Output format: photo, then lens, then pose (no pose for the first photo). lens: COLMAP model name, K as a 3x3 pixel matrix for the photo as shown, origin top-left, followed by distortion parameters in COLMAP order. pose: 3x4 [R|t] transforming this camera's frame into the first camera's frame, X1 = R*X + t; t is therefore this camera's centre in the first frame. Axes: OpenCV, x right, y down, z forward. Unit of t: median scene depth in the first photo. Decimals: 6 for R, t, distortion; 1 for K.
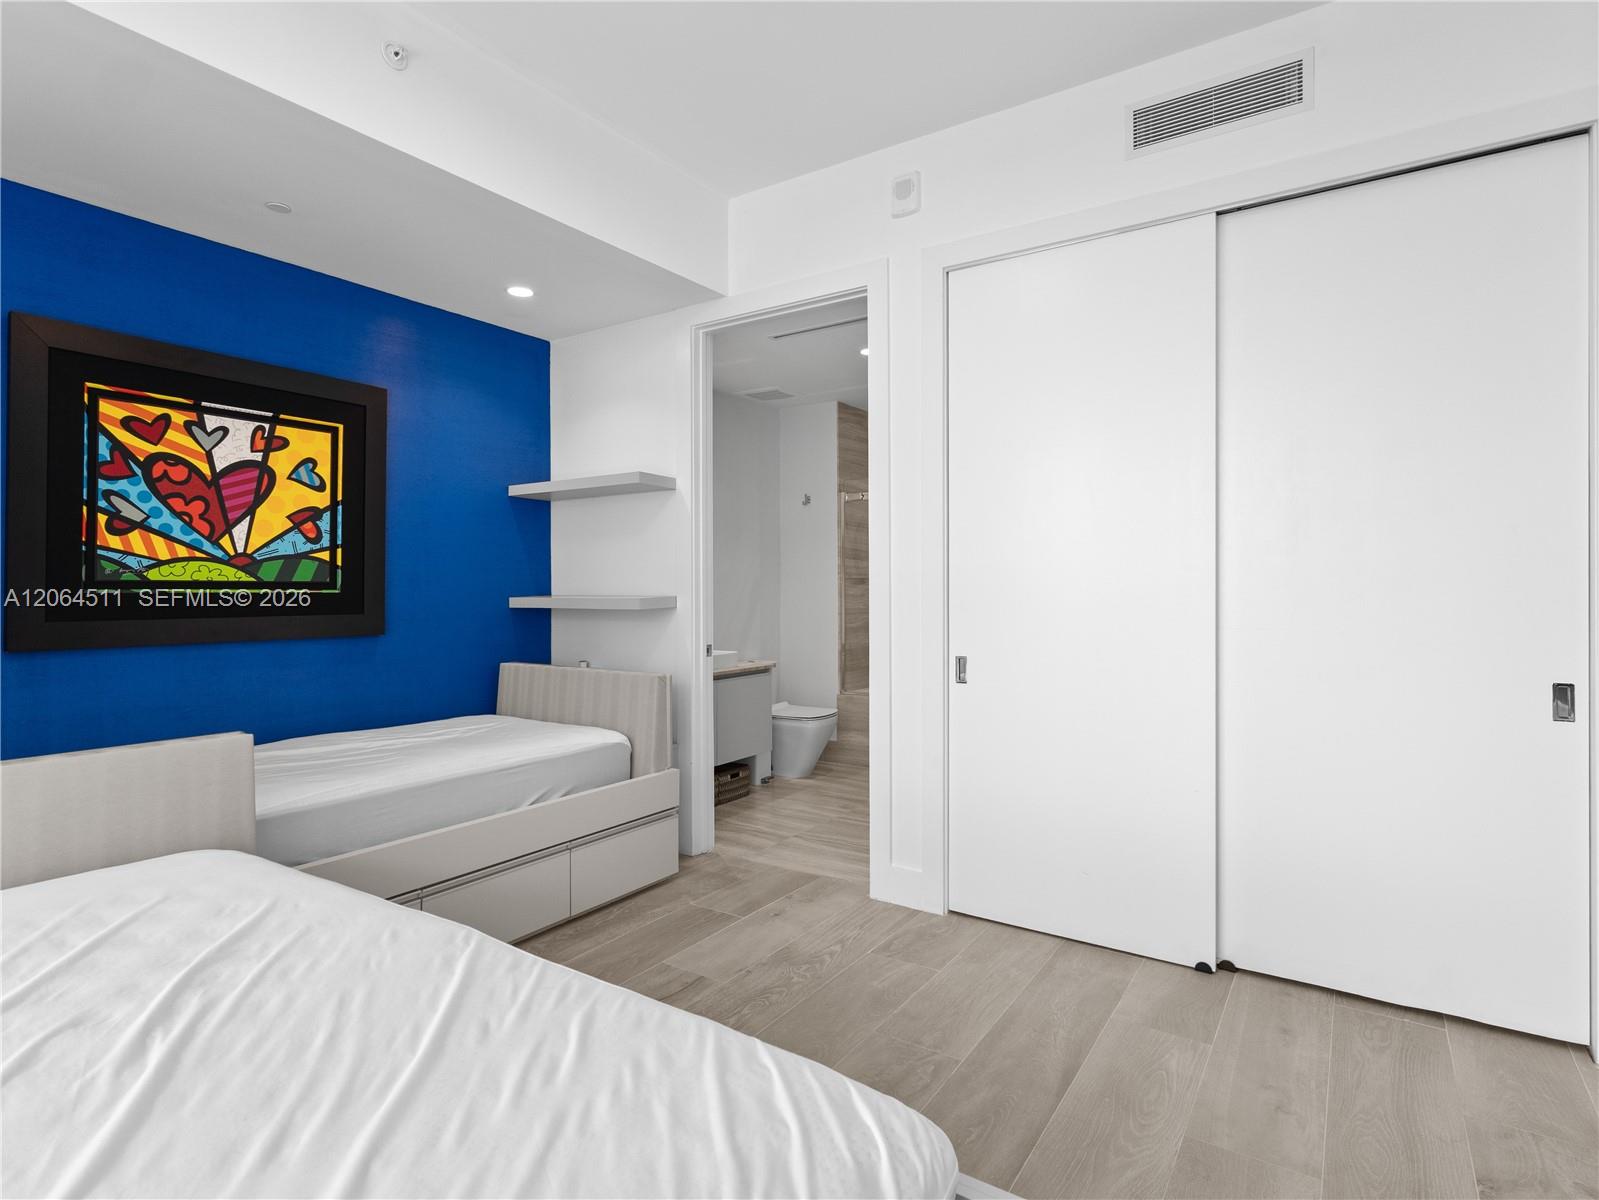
lens RADIAL K [[861.0, 0, 799.5], [0, 861.0, 600.0], [0, 0, 1]] dist [-0.000252, 0.000670]
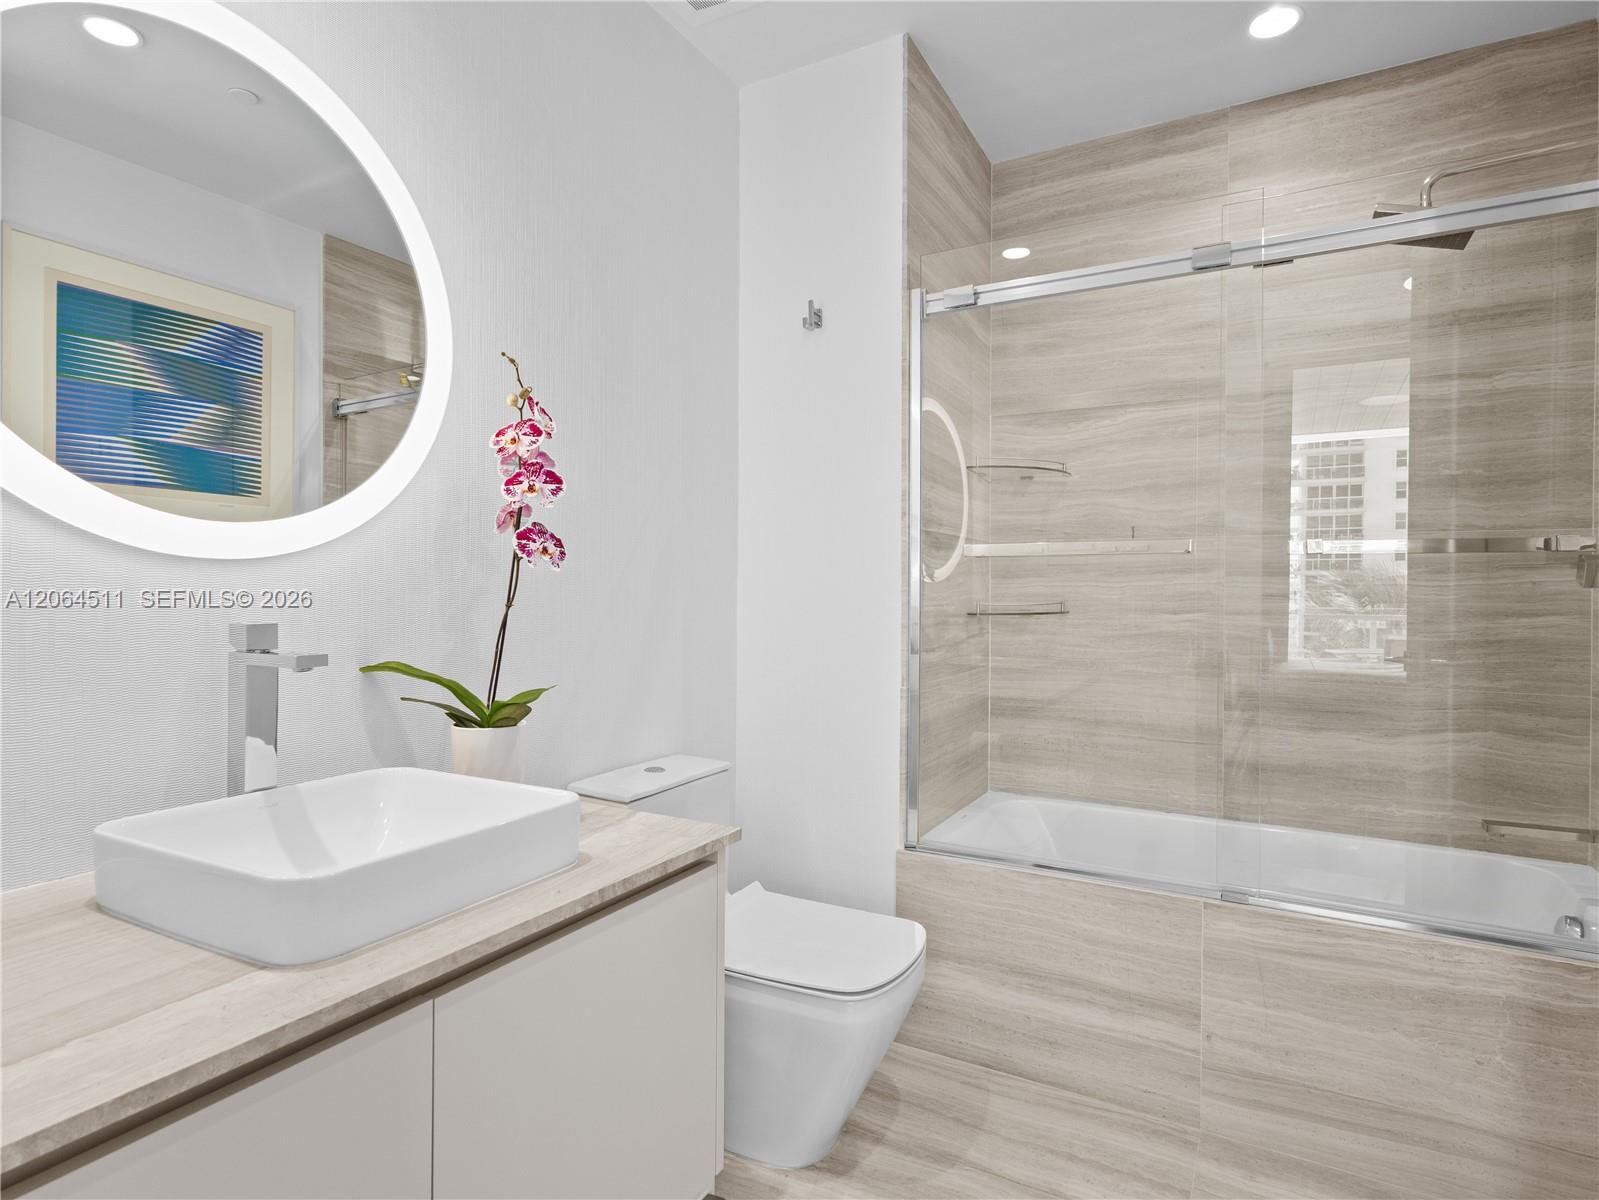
lens RADIAL K [[861.0, 0, 799.5], [0, 861.0, 600.0], [0, 0, 1]] dist [-0.000252, 0.000670]
pose [[0.994860, 0.005371, 0.101113, -0.034394], [-0.005164, 0.999984, -0.002313, 0.005178], [-0.101124, 0.001778, 0.994872, 0.645493]]
